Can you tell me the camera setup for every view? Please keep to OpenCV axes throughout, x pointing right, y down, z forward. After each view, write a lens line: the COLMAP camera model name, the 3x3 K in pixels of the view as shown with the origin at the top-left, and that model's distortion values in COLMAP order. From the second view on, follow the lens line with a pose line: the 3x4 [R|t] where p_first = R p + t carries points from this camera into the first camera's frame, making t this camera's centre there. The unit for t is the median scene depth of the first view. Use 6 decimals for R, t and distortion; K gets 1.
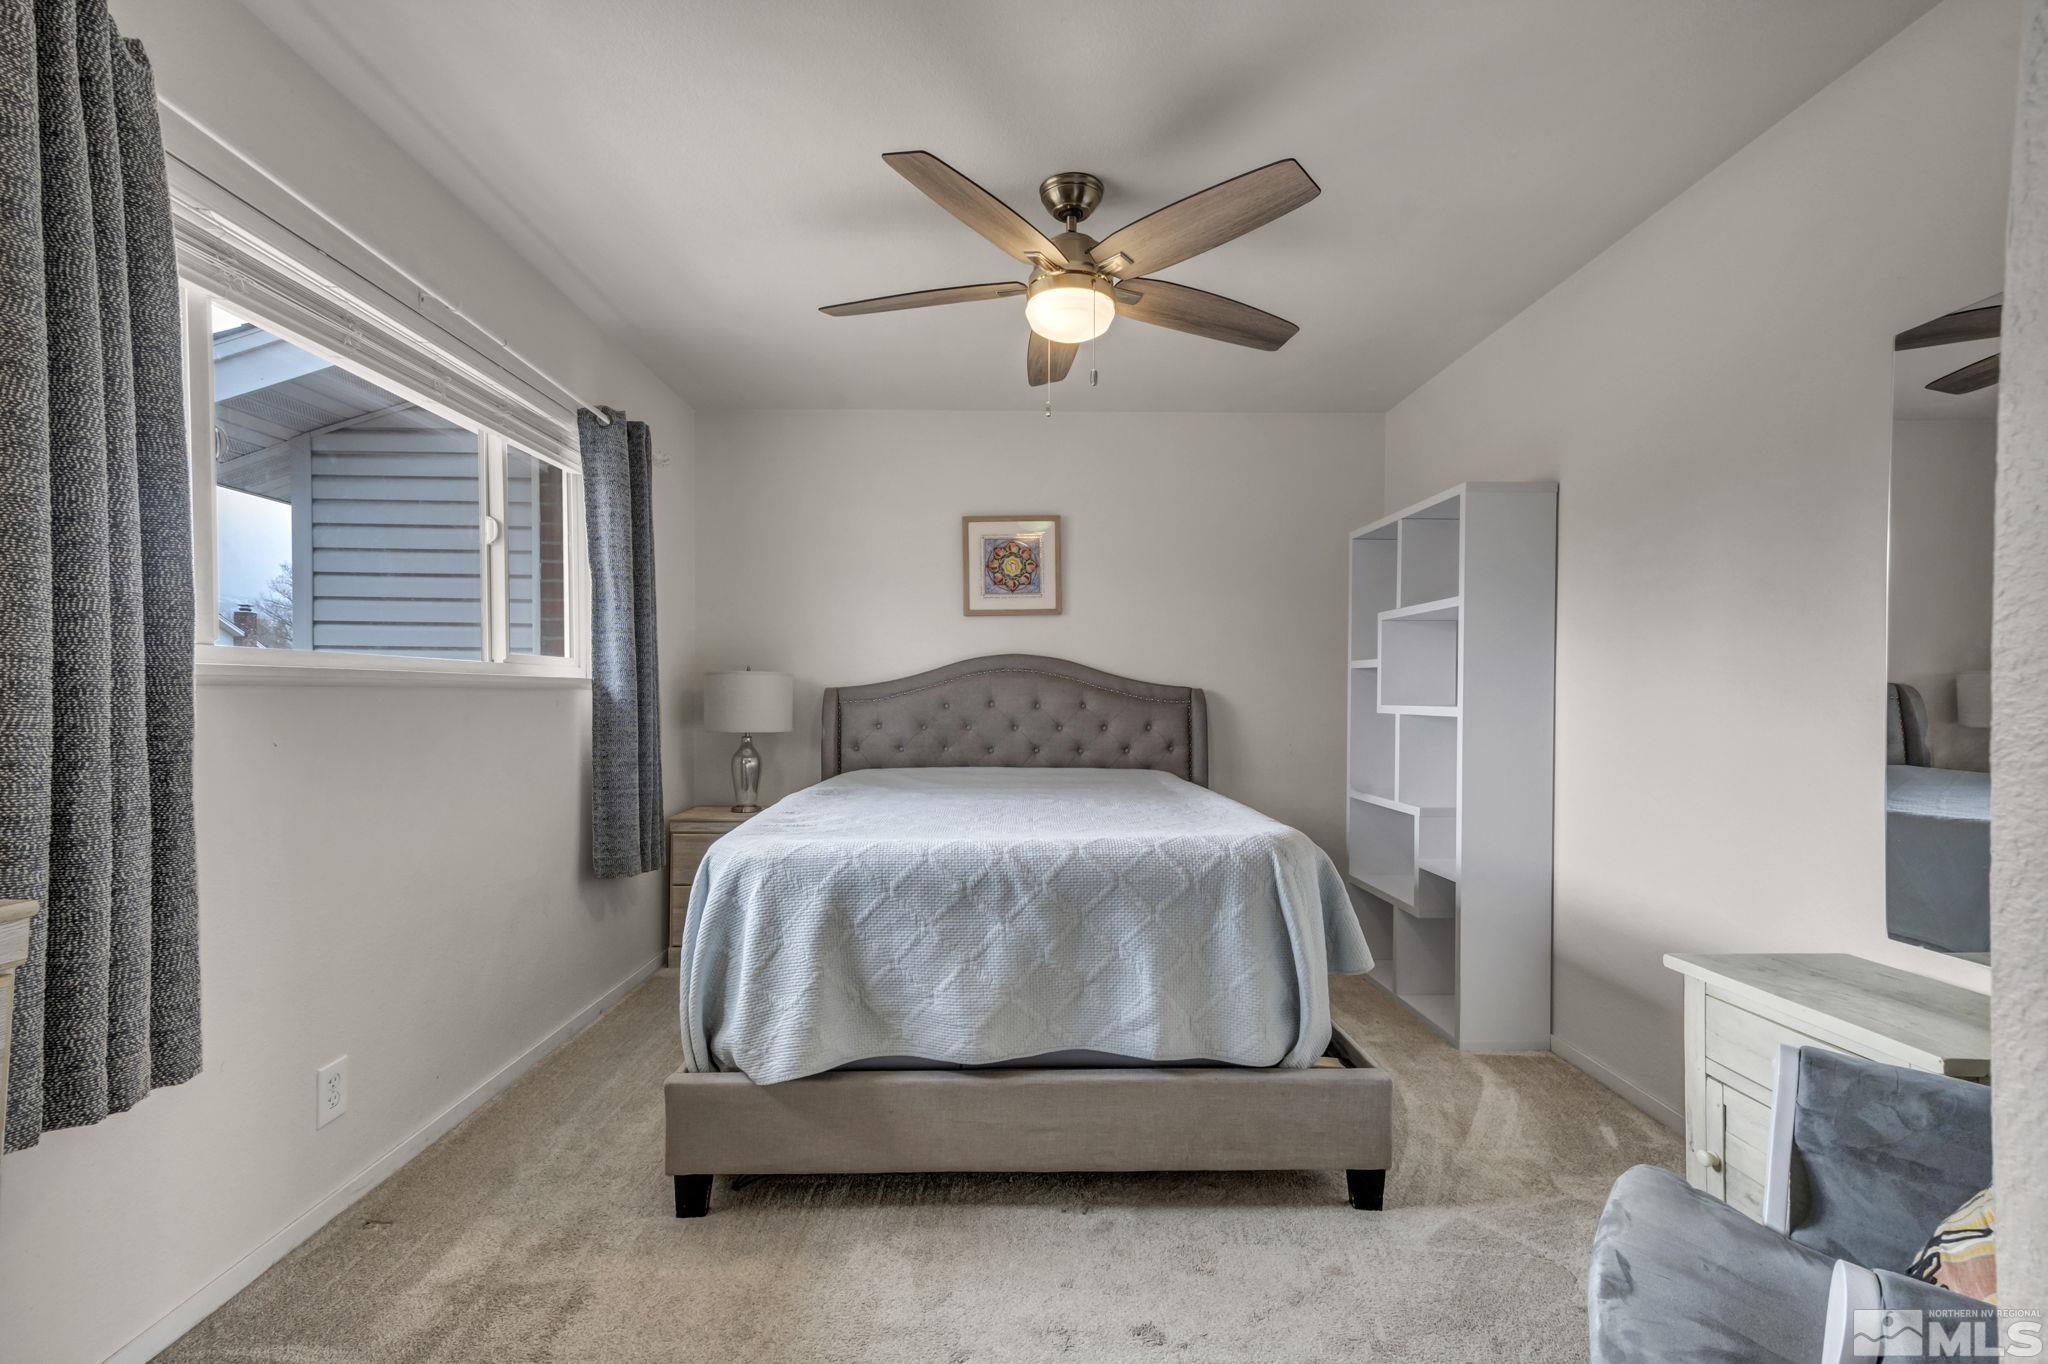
lens RADIAL K [[910.3, 0, 1038.1], [0, 910.3, 714.5], [0, 0, 1]] dist [0.008784, 0.006008]
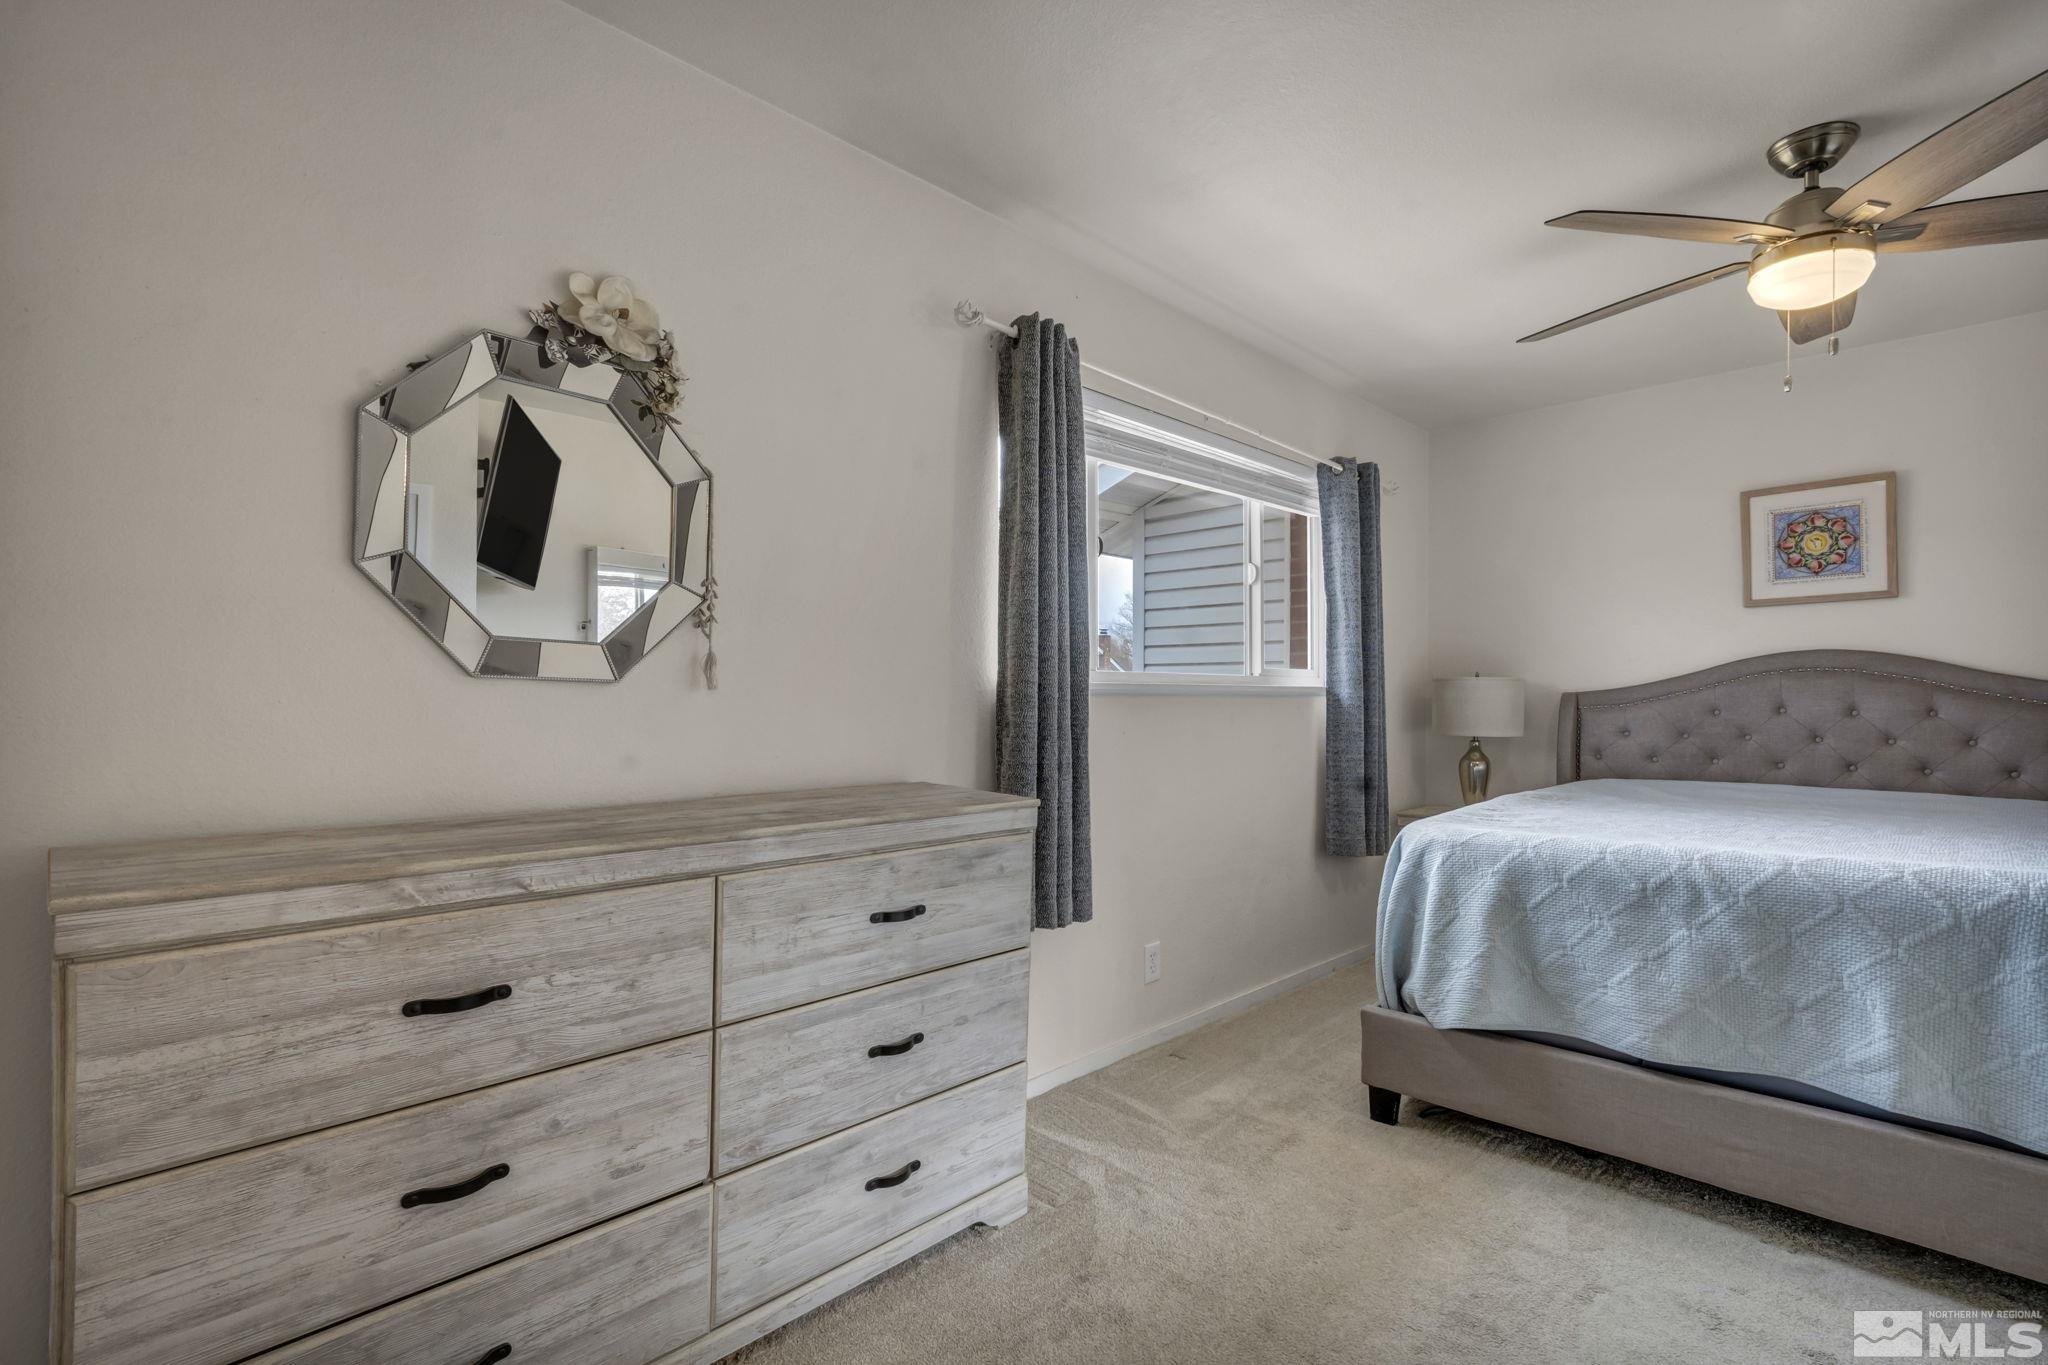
lens RADIAL K [[962.5, 0, 1009.6], [0, 962.5, 677.6], [0, 0, 1]] dist [0.041301, 0.000072]
pose [[0.690812, -0.019838, -0.722762, 0.221100], [-0.012531, 0.999145, -0.039400, 0.005926], [0.722926, 0.036275, 0.689972, -0.274430]]
